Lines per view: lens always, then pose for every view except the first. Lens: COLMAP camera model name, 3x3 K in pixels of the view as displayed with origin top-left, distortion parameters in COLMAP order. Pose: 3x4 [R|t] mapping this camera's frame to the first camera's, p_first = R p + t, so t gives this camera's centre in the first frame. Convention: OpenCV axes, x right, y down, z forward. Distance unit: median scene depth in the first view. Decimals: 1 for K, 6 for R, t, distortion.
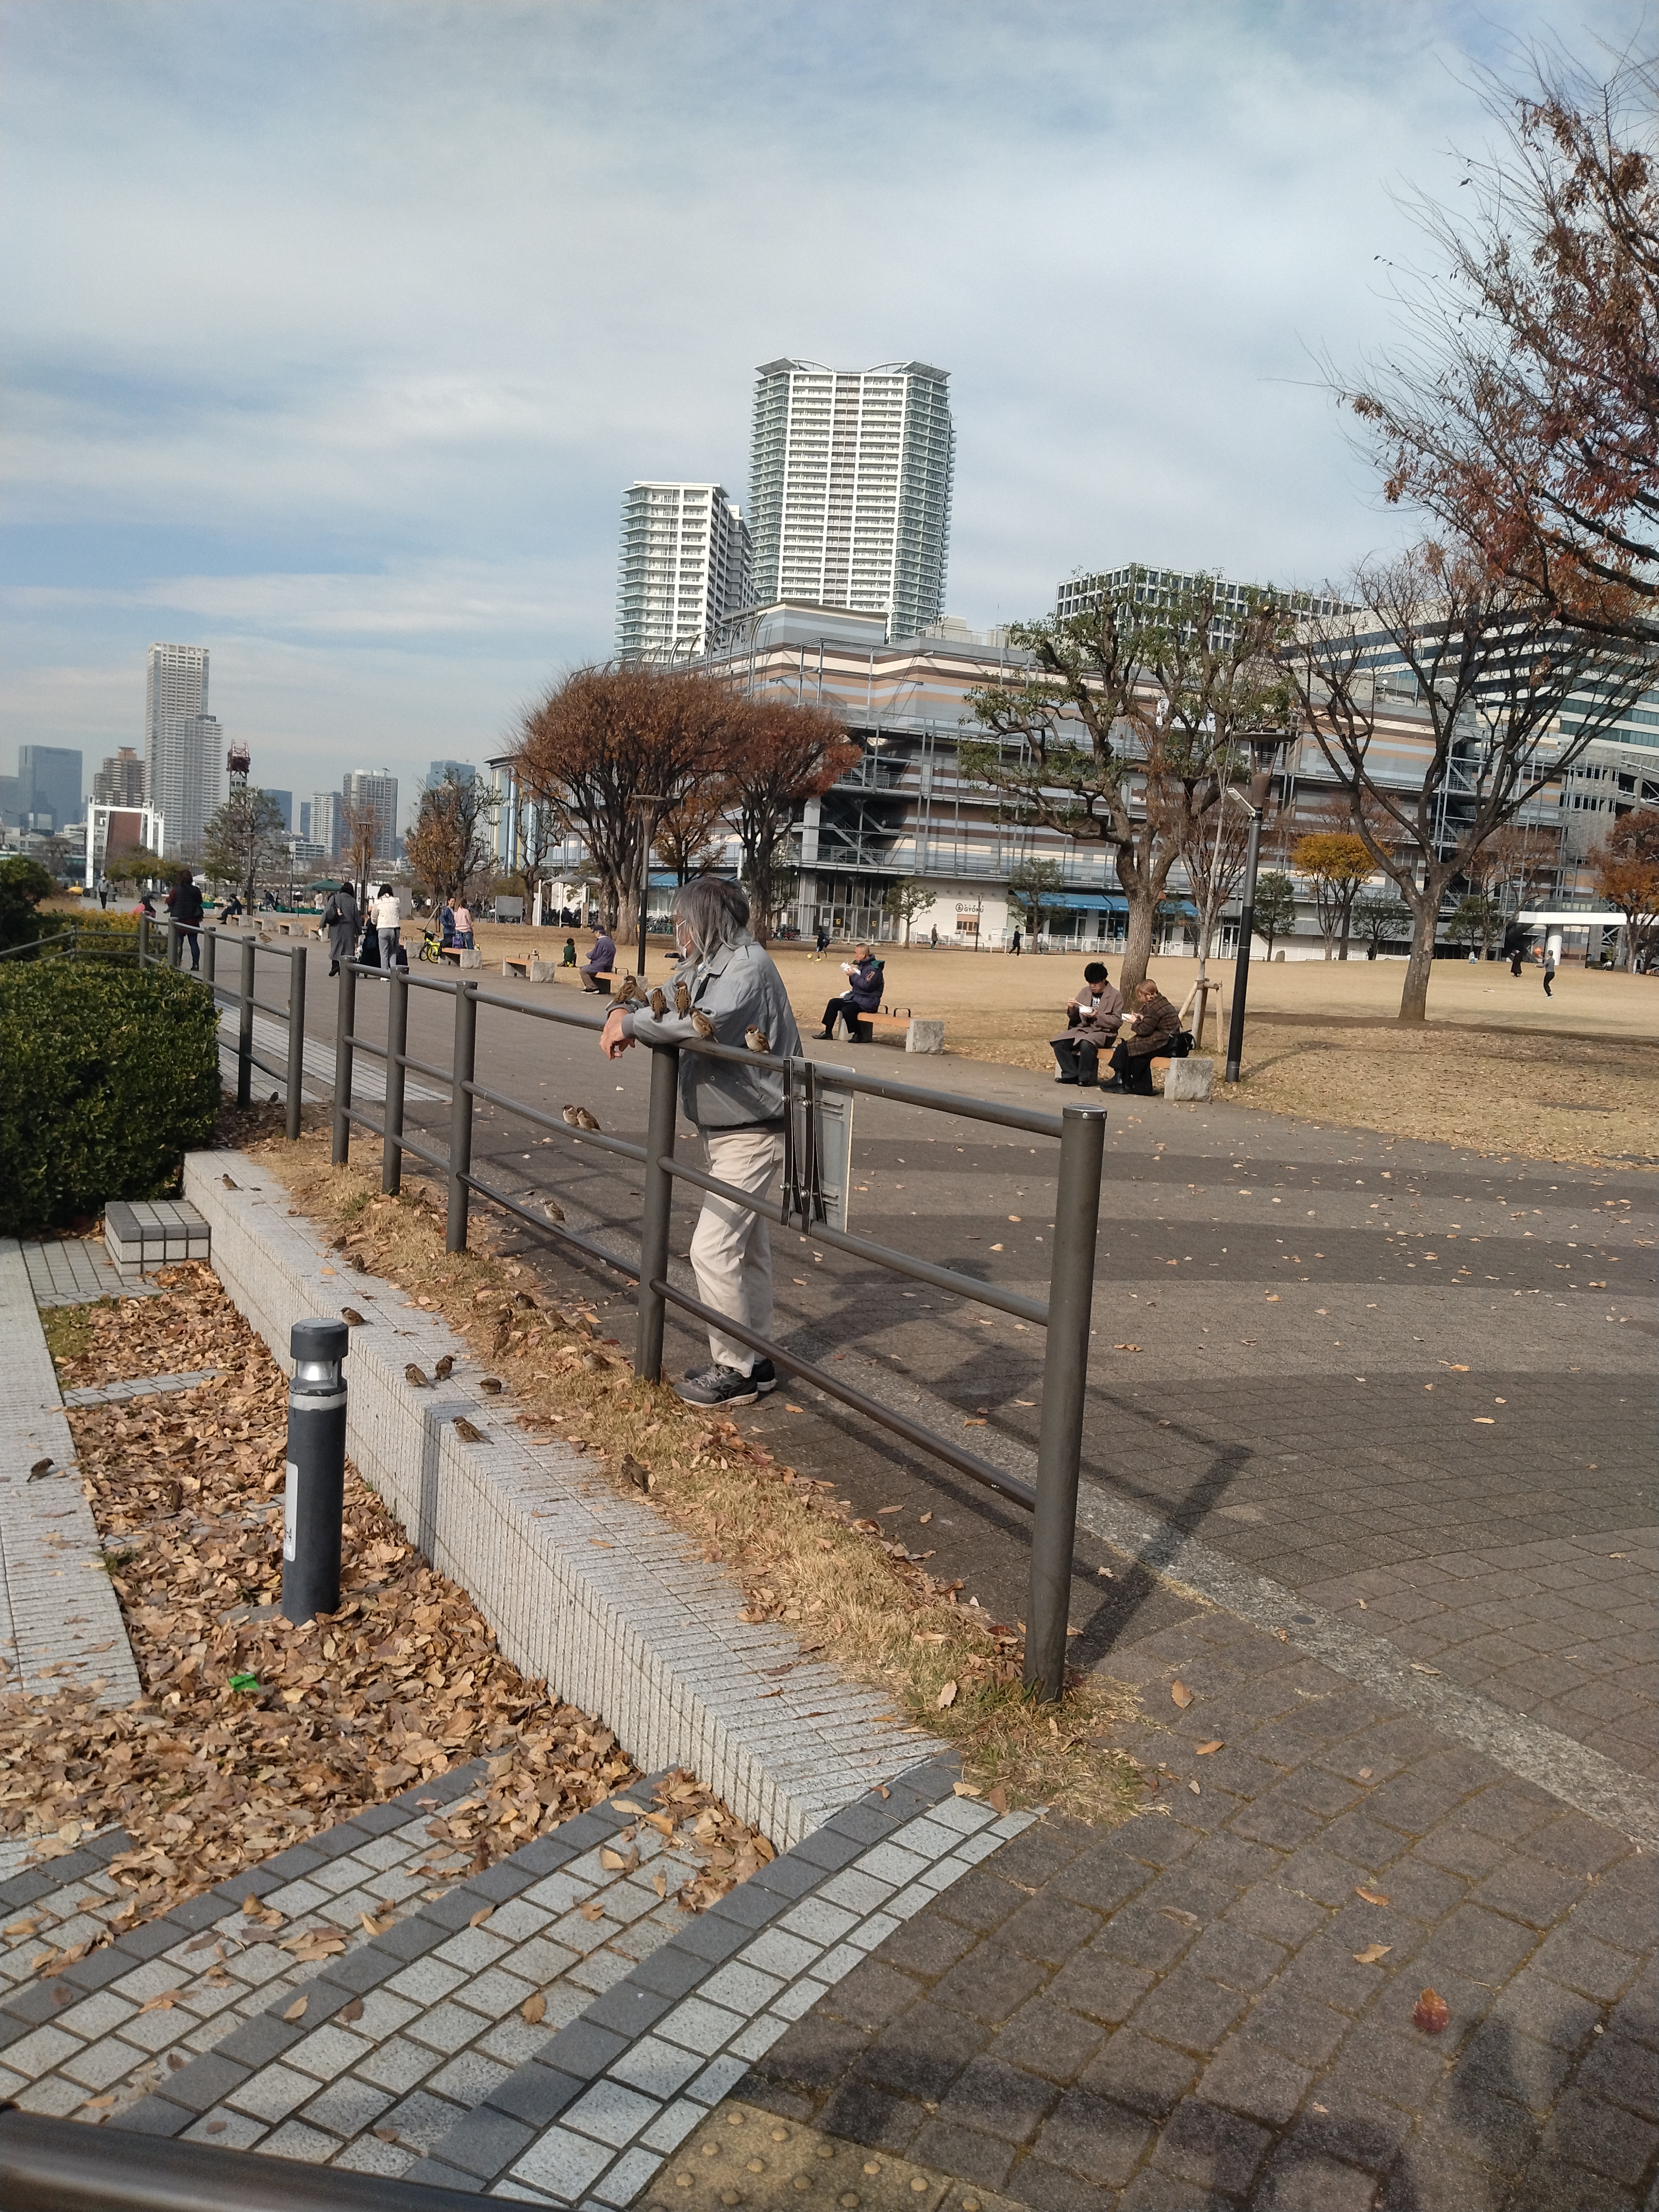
lens RADIAL K [[1744.5, 0, 832.5], [0, 1744.5, 1147.2], [0, 0, 1]] dist [0.043849, -0.092978]
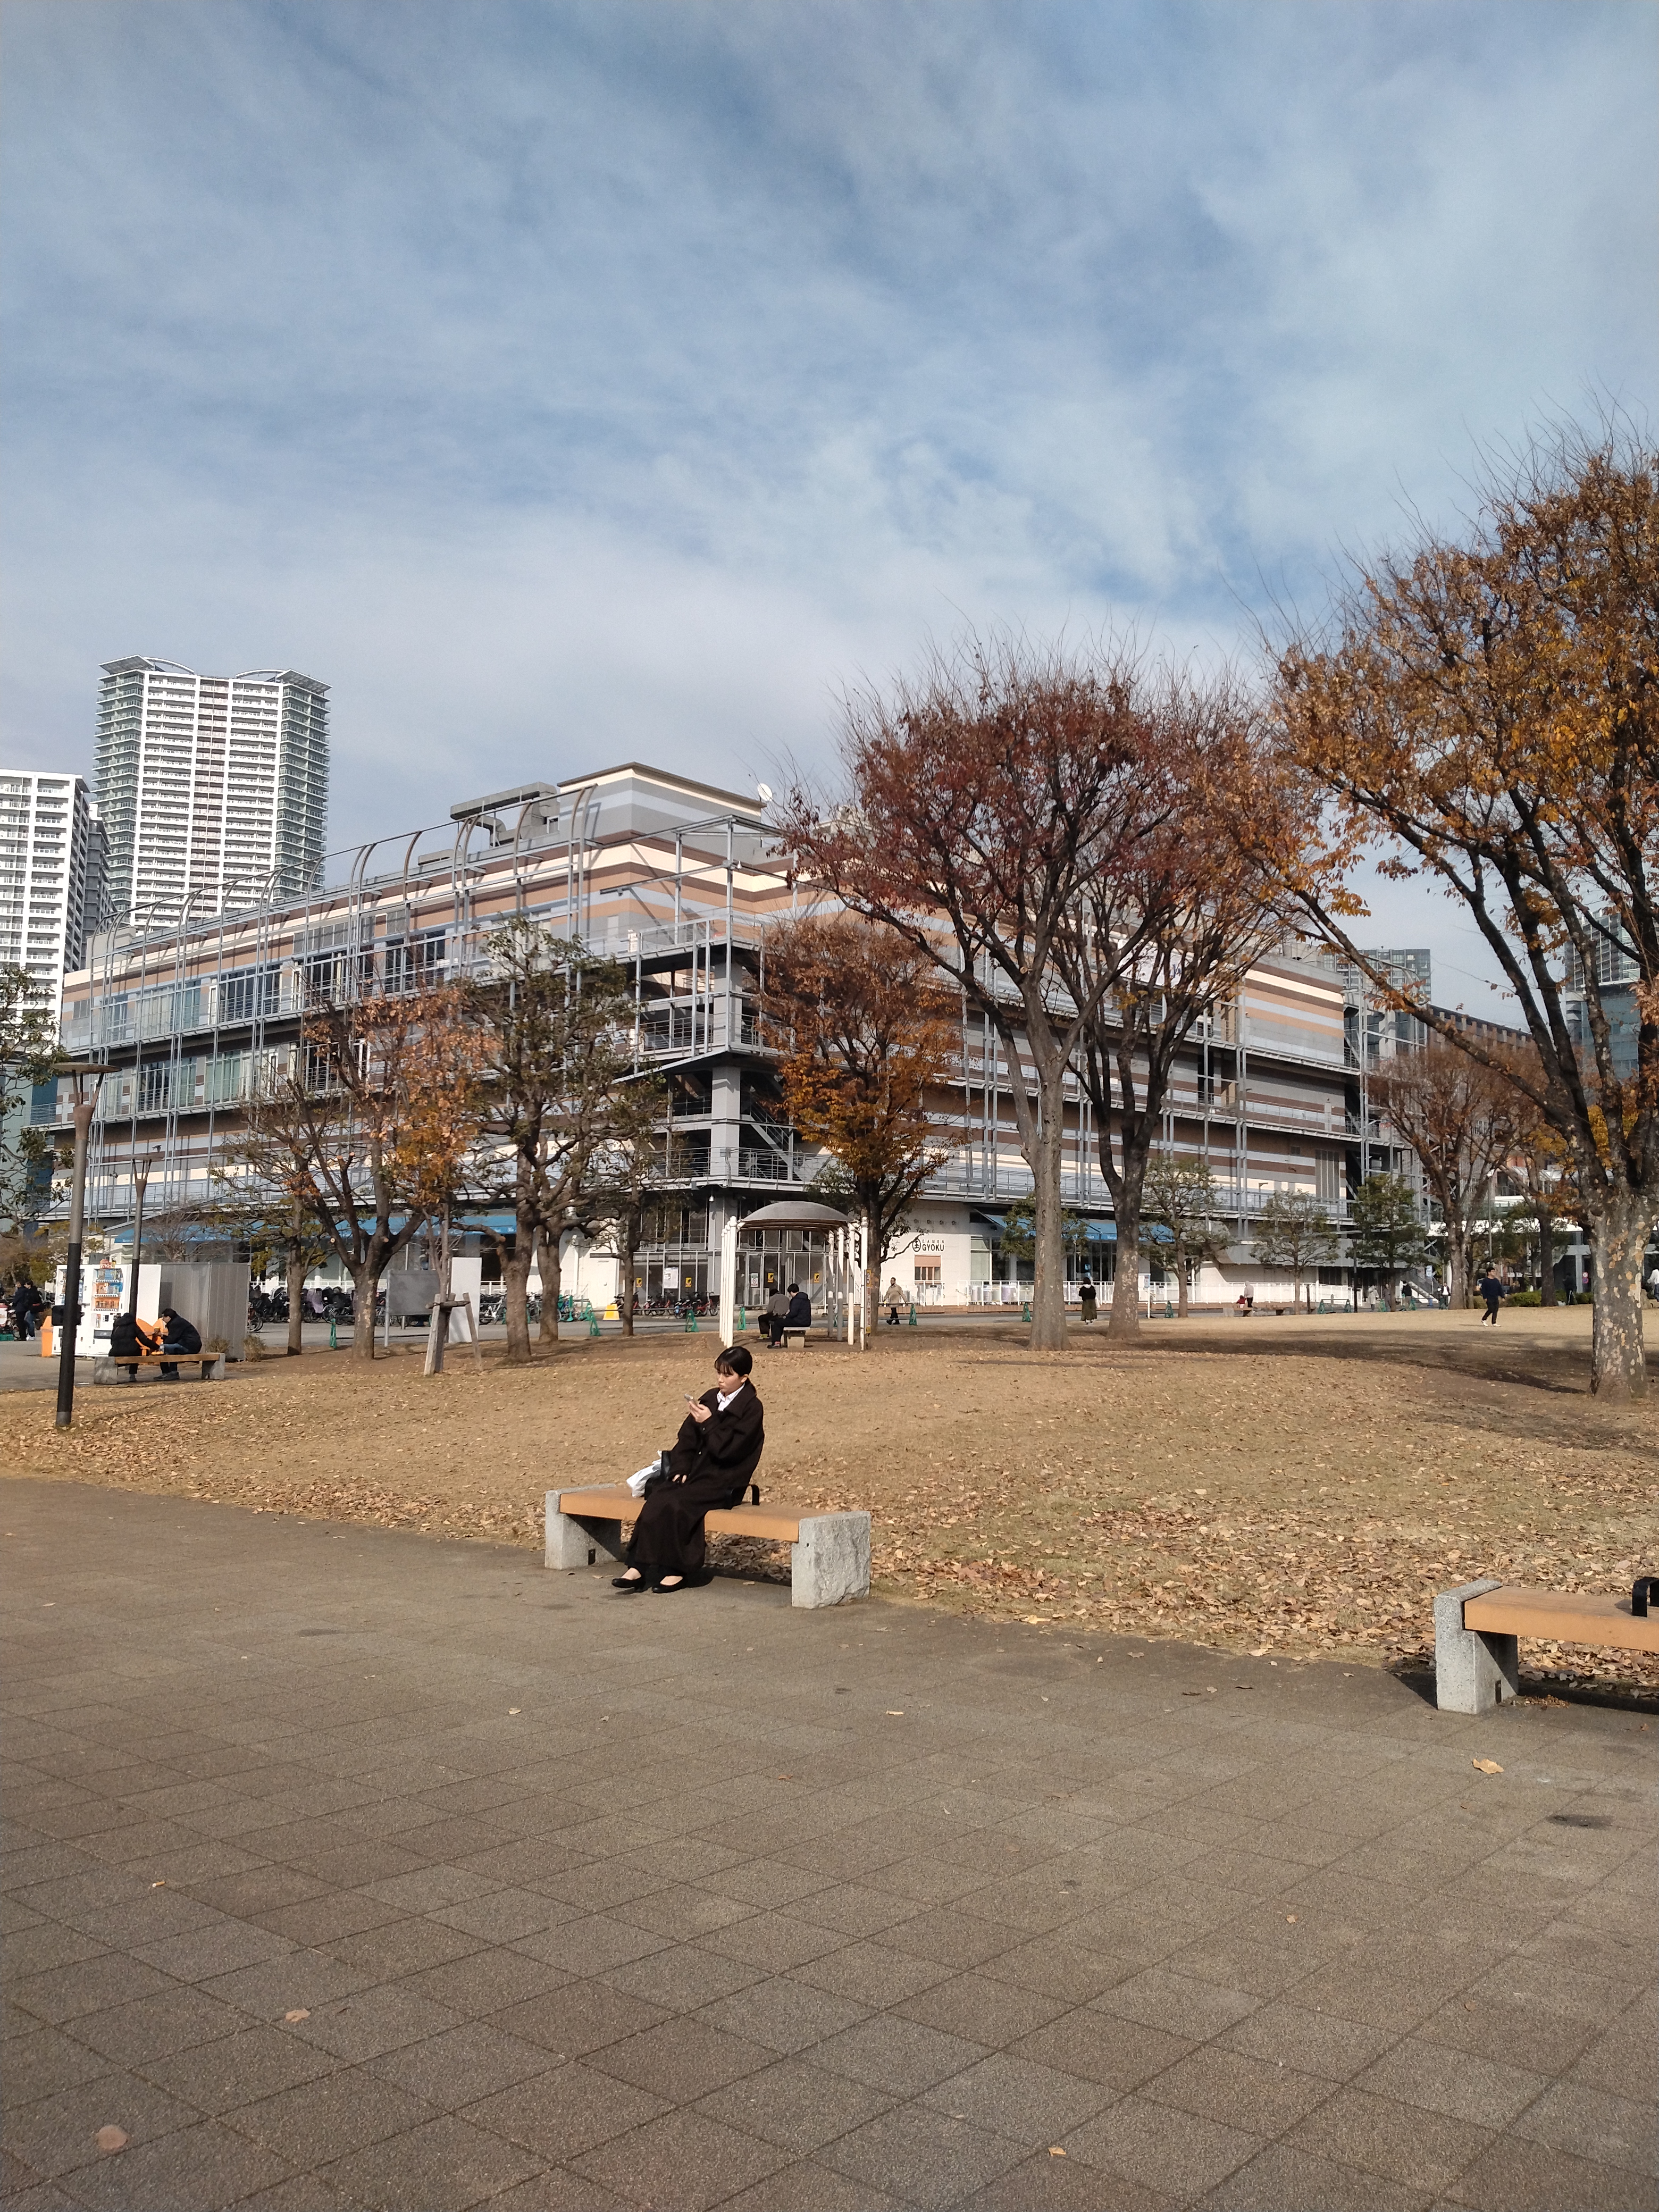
lens RADIAL K [[1744.5, 0, 832.5], [0, 1744.5, 1147.2], [0, 0, 1]] dist [0.043849, -0.092978]
pose [[0.923781, -0.024167, 0.382157, -0.047696], [0.096850, 0.980303, -0.172121, -0.016028], [-0.370470, 0.196014, 0.907926, 0.104852]]
